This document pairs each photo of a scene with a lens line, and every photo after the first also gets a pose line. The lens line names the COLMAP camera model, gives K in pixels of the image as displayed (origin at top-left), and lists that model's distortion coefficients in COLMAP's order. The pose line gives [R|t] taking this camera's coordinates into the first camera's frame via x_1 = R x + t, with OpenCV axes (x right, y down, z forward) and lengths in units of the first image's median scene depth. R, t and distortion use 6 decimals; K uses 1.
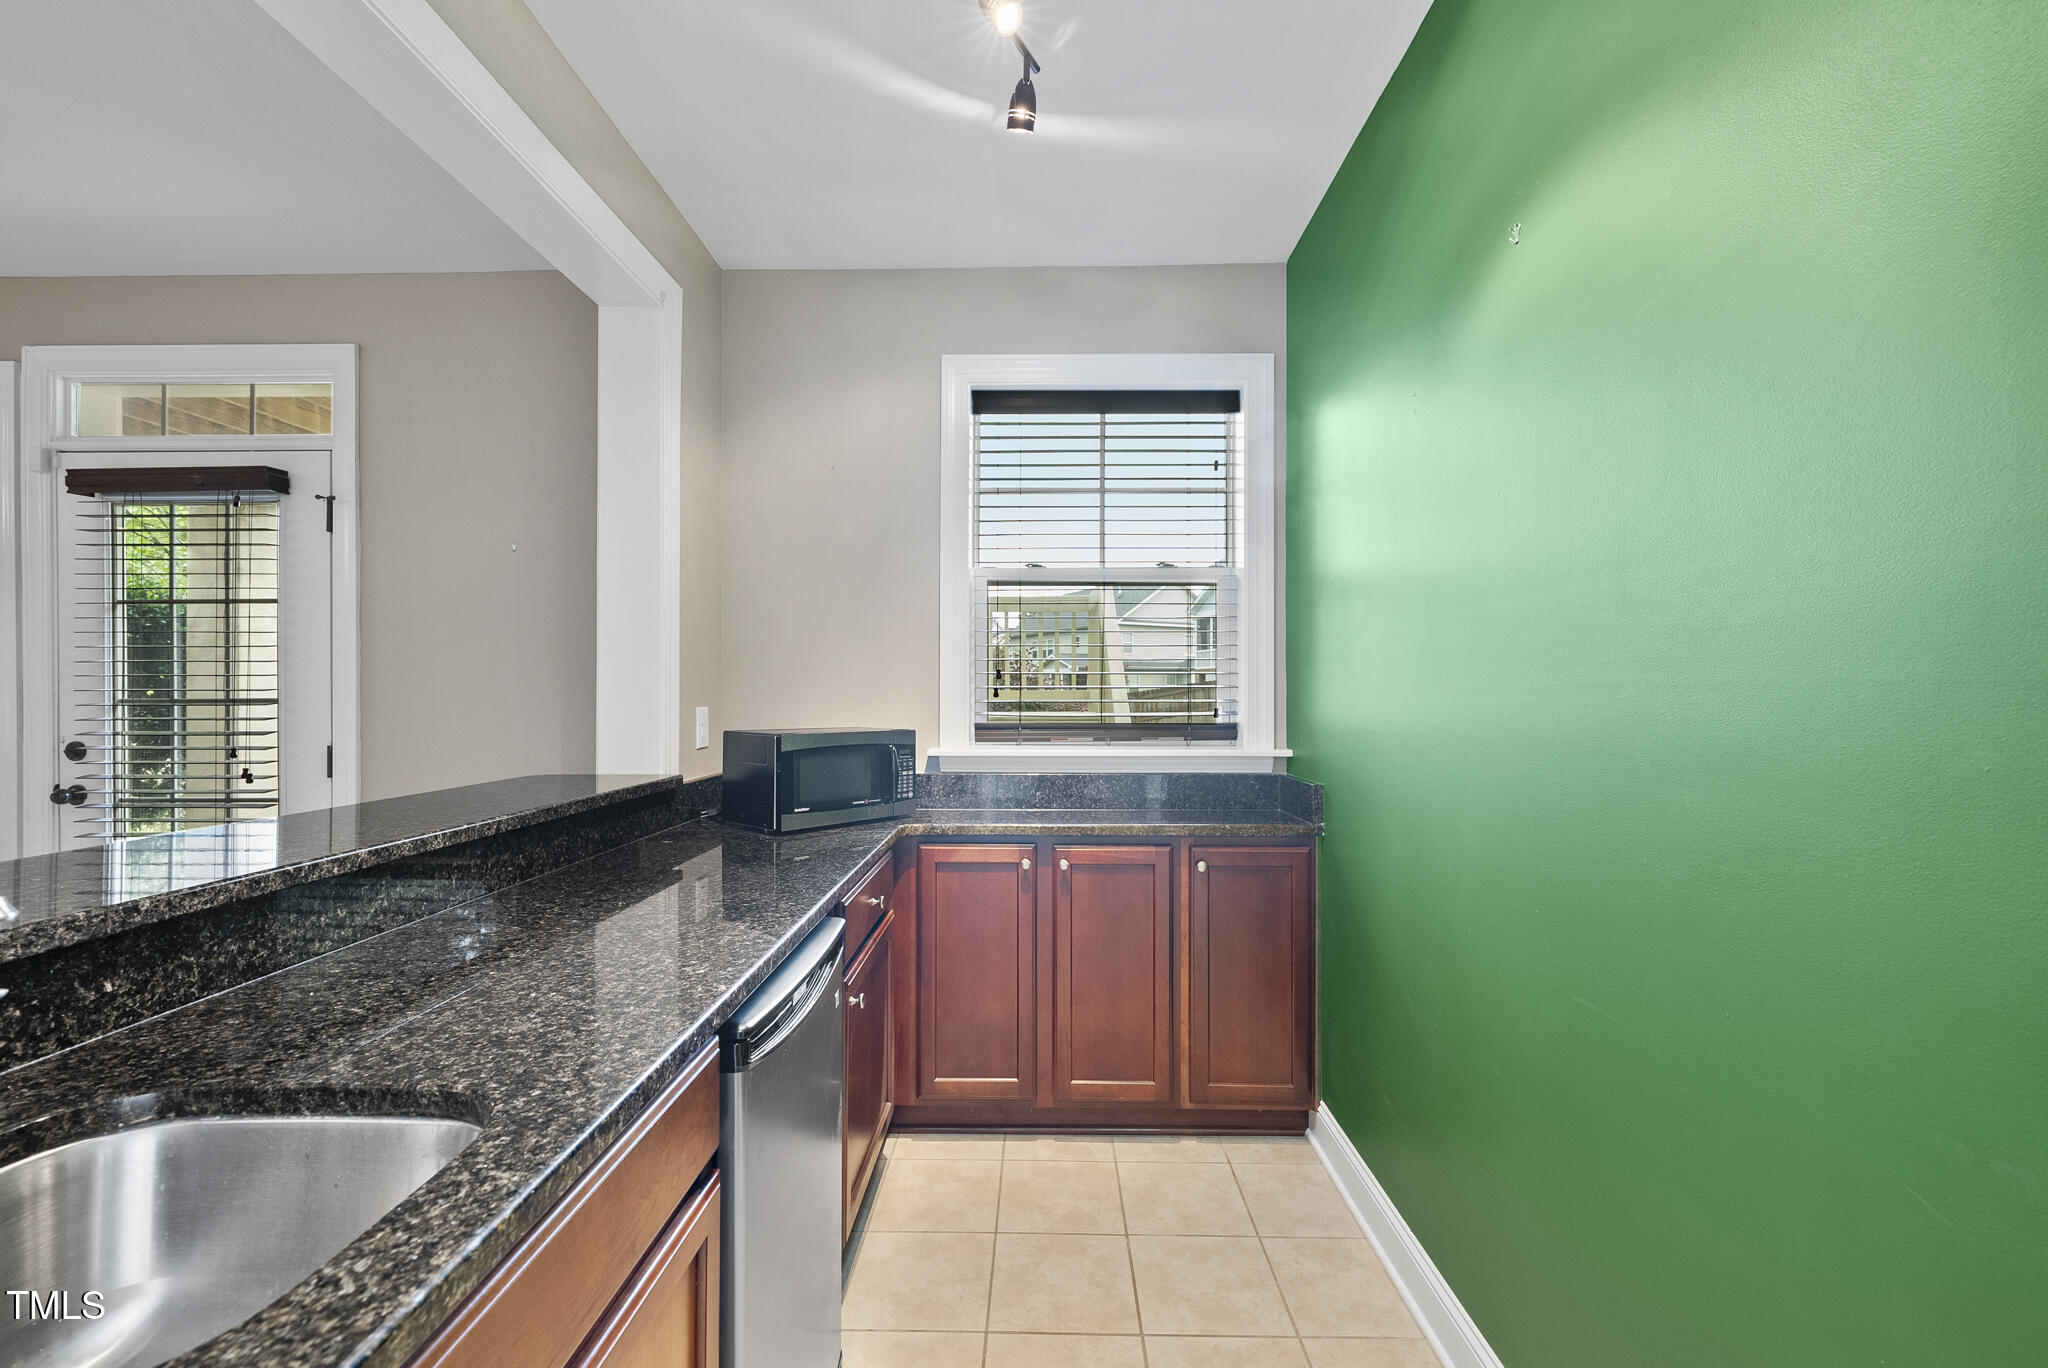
lens RADIAL K [[819.0, 0, 1026.6], [0, 819.0, 683.8], [0, 0, 1]] dist [-0.002836, -0.000165]
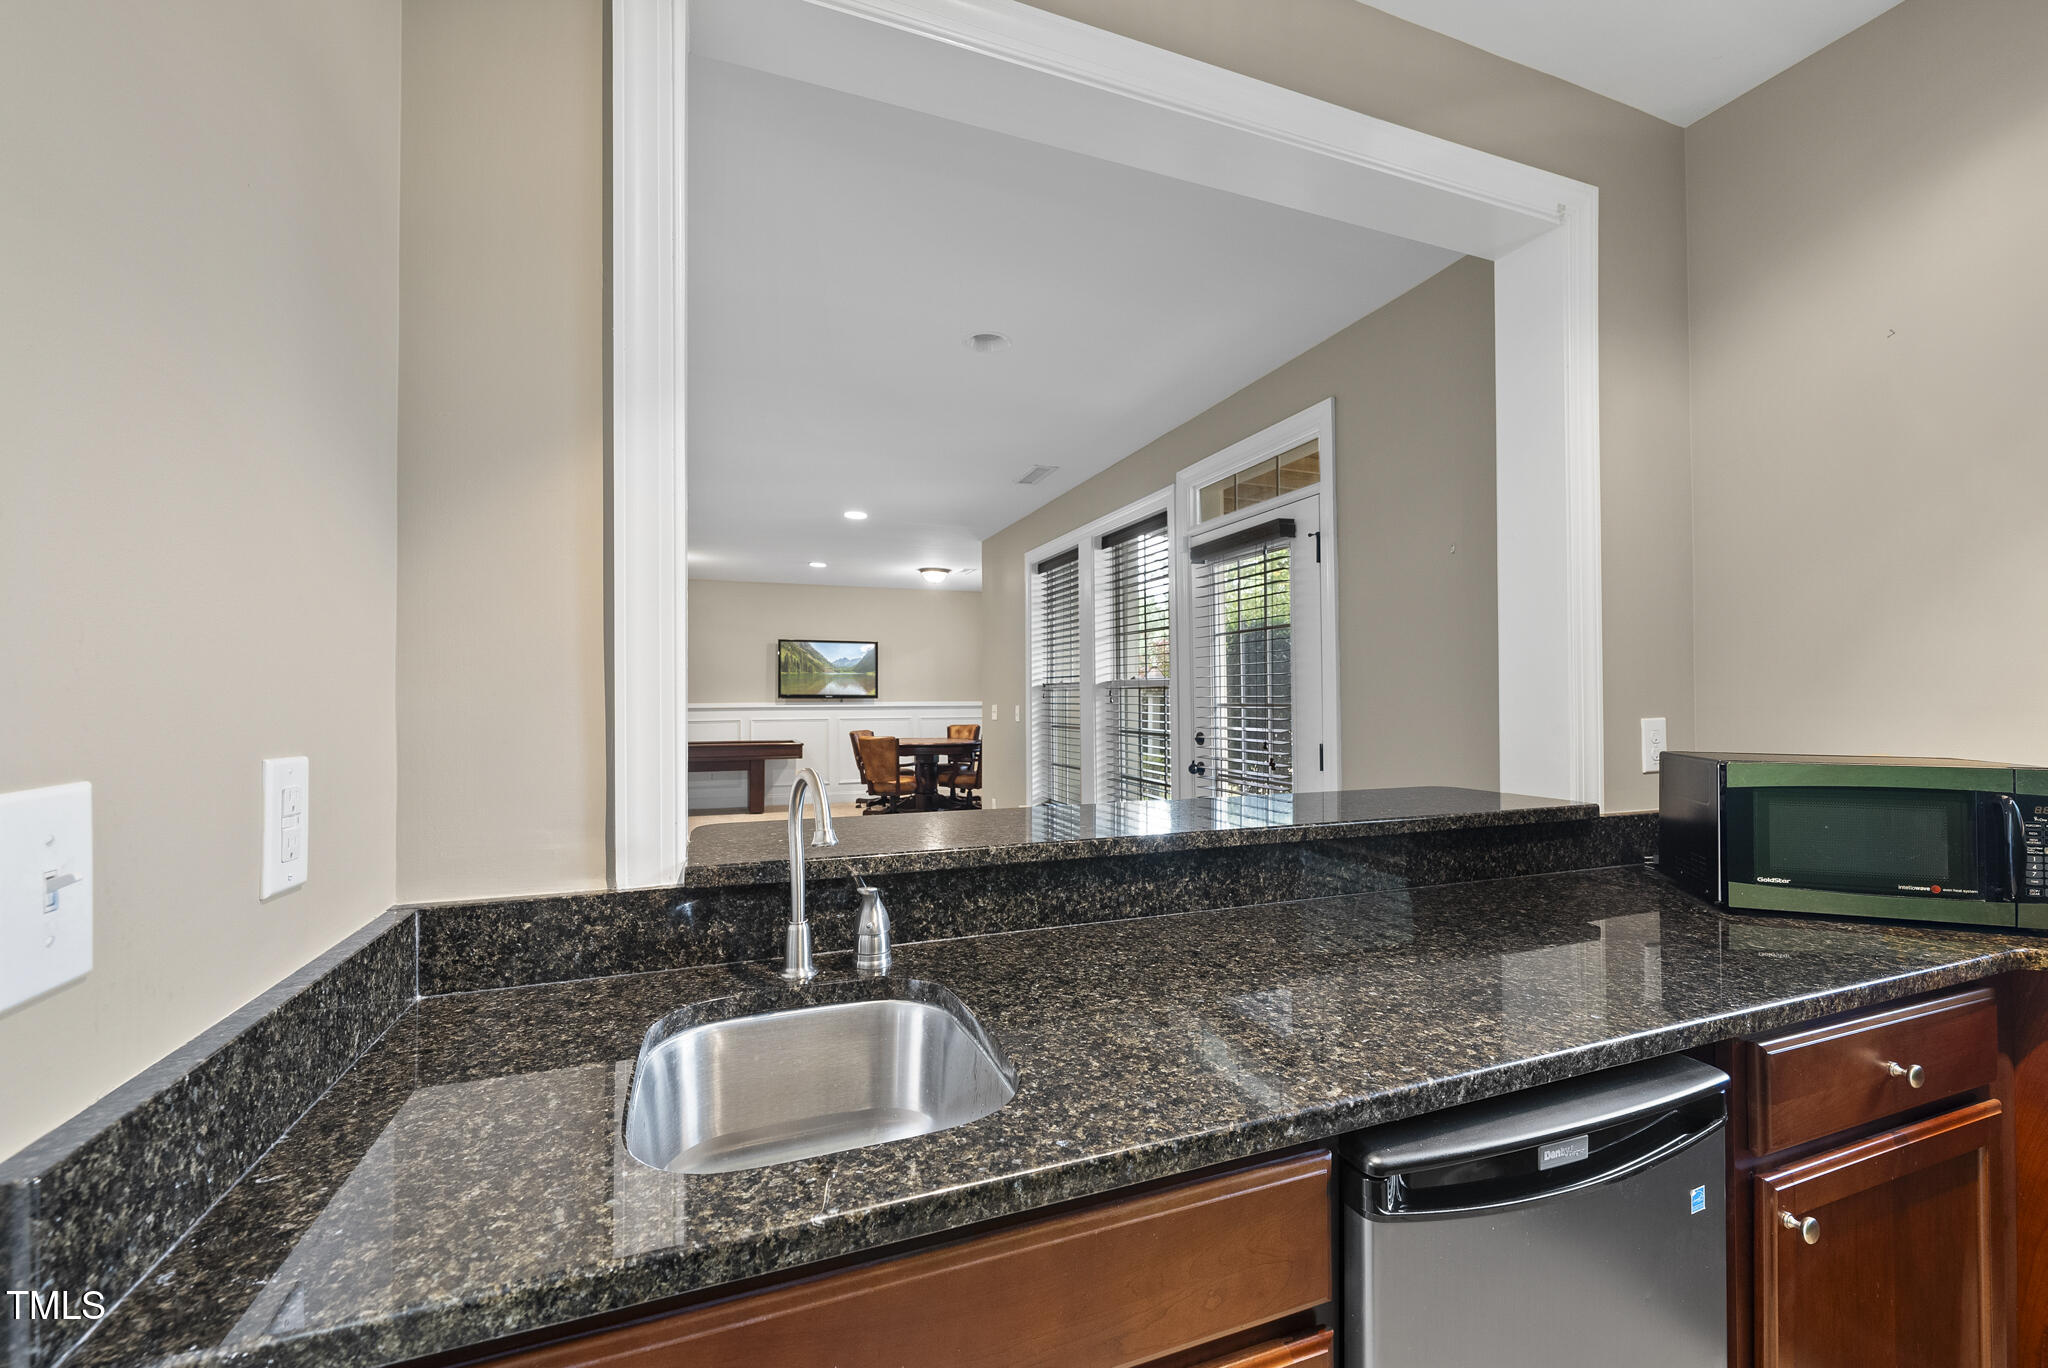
lens RADIAL K [[819.0, 0, 1026.6], [0, 819.0, 683.8], [0, 0, 1]] dist [-0.002836, -0.000165]
pose [[0.375818, -0.016445, -0.926548, 0.162462], [0.010522, 0.999854, -0.013478, 0.001262], [0.926634, -0.004684, 0.375936, 0.325946]]
